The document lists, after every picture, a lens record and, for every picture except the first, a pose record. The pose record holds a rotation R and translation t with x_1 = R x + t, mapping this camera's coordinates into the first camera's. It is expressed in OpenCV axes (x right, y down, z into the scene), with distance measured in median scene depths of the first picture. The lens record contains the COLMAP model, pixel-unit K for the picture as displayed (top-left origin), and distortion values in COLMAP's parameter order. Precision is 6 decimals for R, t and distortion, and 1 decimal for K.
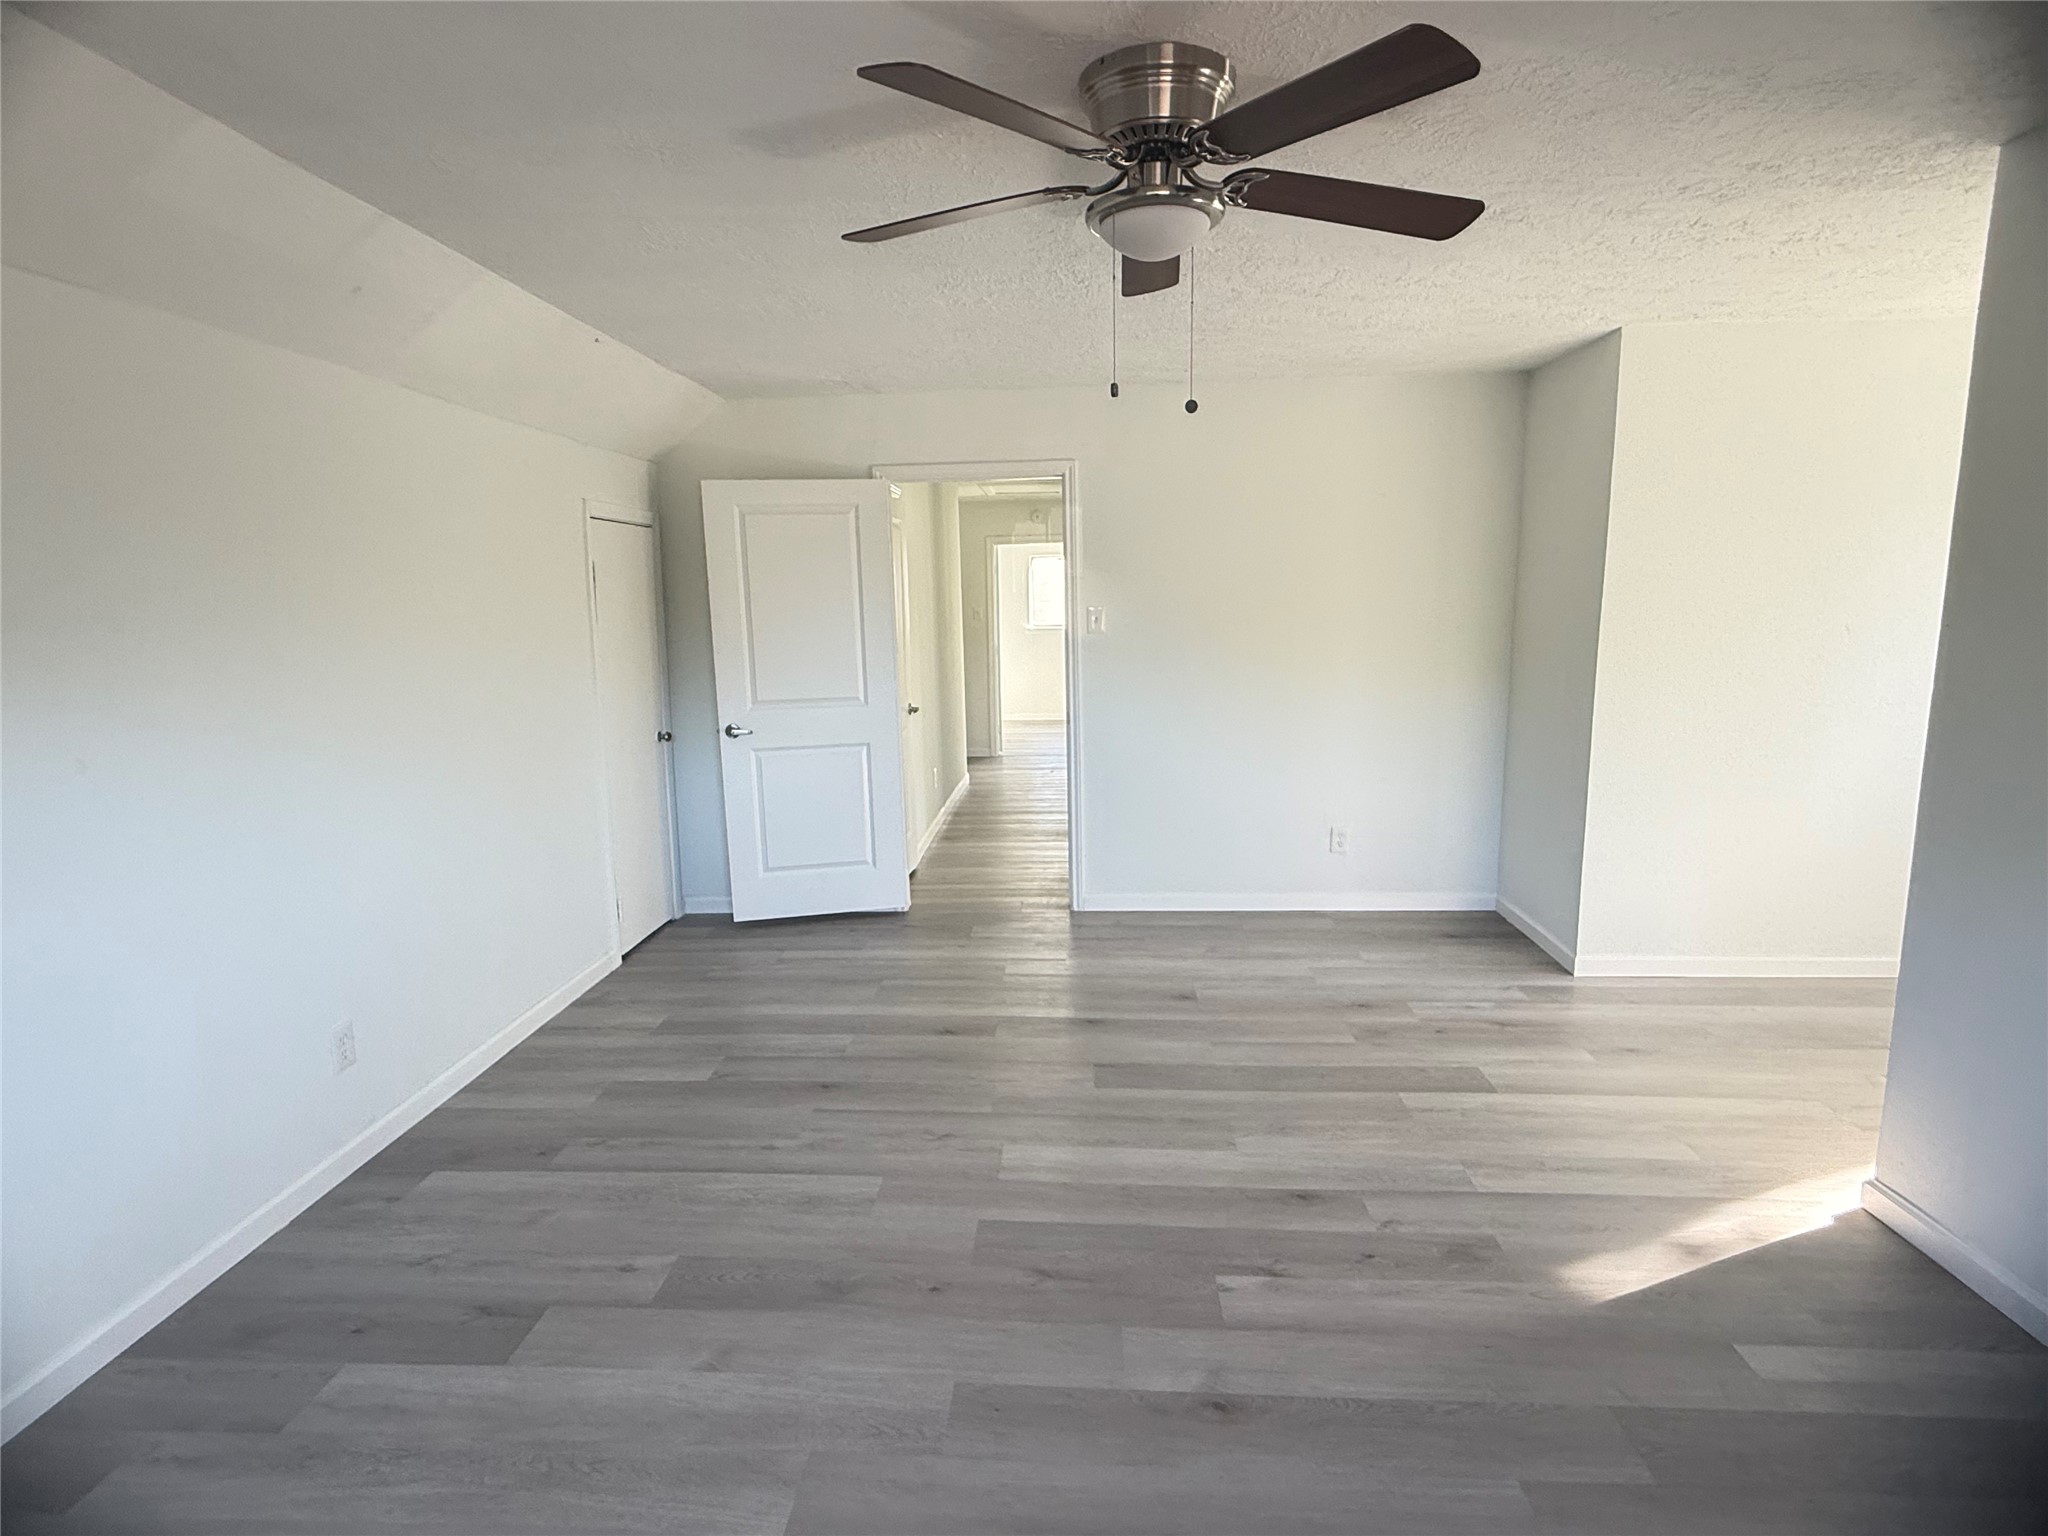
lens RADIAL K [[1045.3, 0, 1031.5], [0, 1045.3, 769.2], [0, 0, 1]] dist [-0.006078, 0.001885]
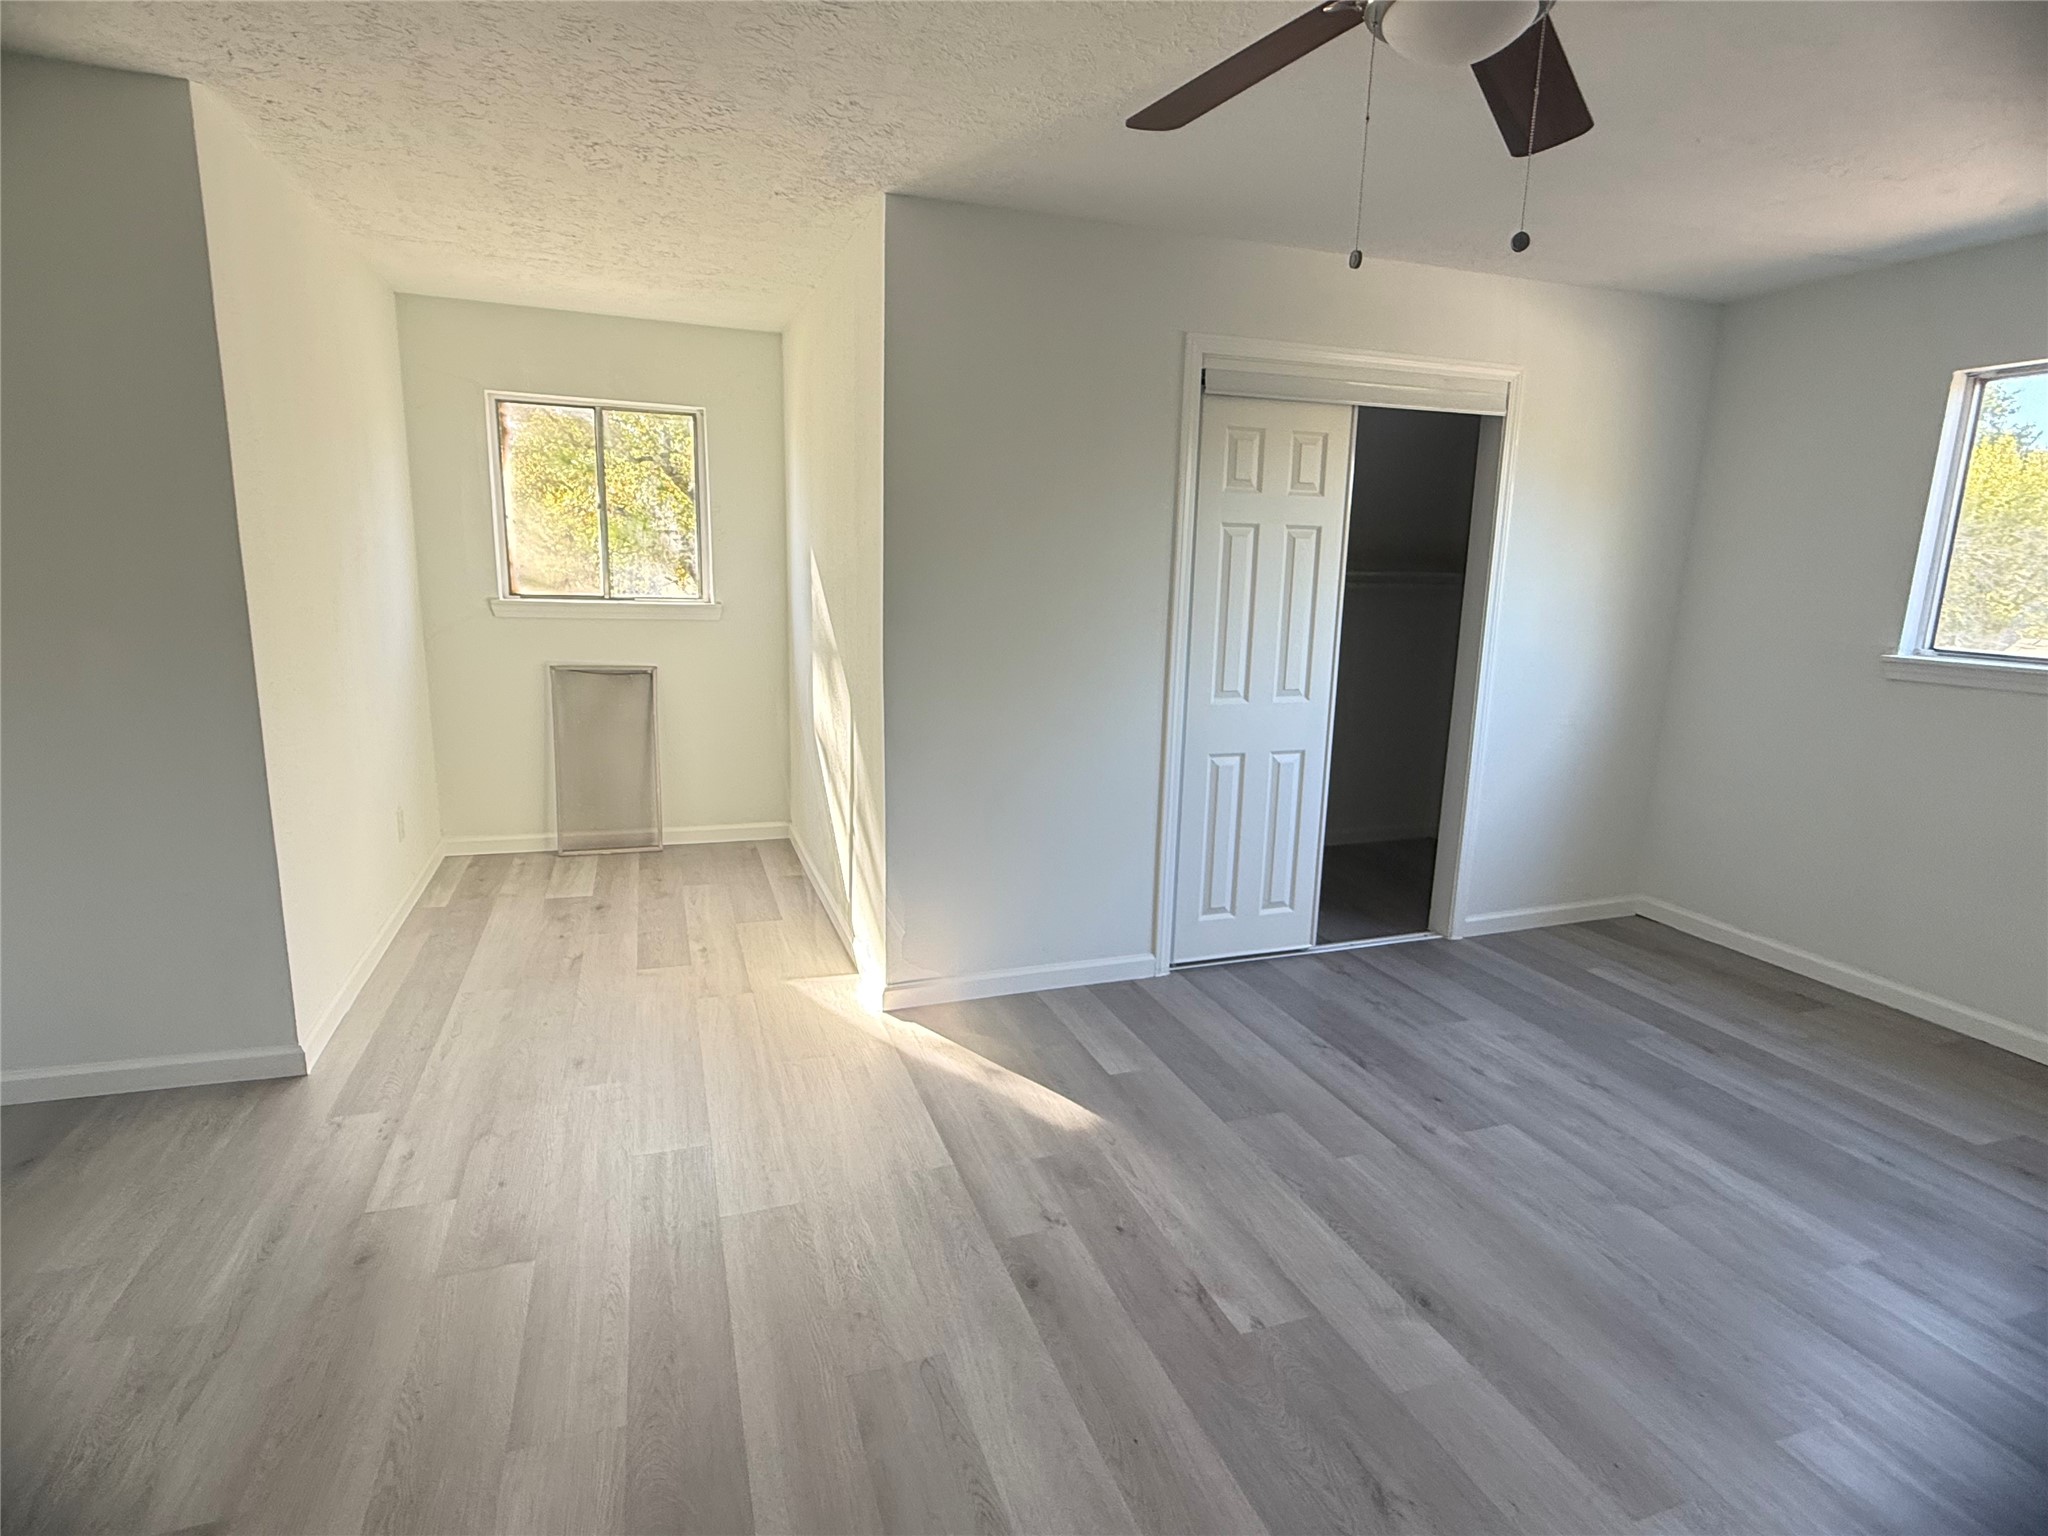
lens RADIAL K [[1045.3, 0, 1031.5], [0, 1045.3, 769.2], [0, 0, 1]] dist [-0.006078, 0.001885]
pose [[-0.387263, -0.170104, 0.906141, -0.409696], [0.125674, 0.963919, 0.234660, -0.158045], [-0.913364, 0.204754, -0.351913, 1.263845]]
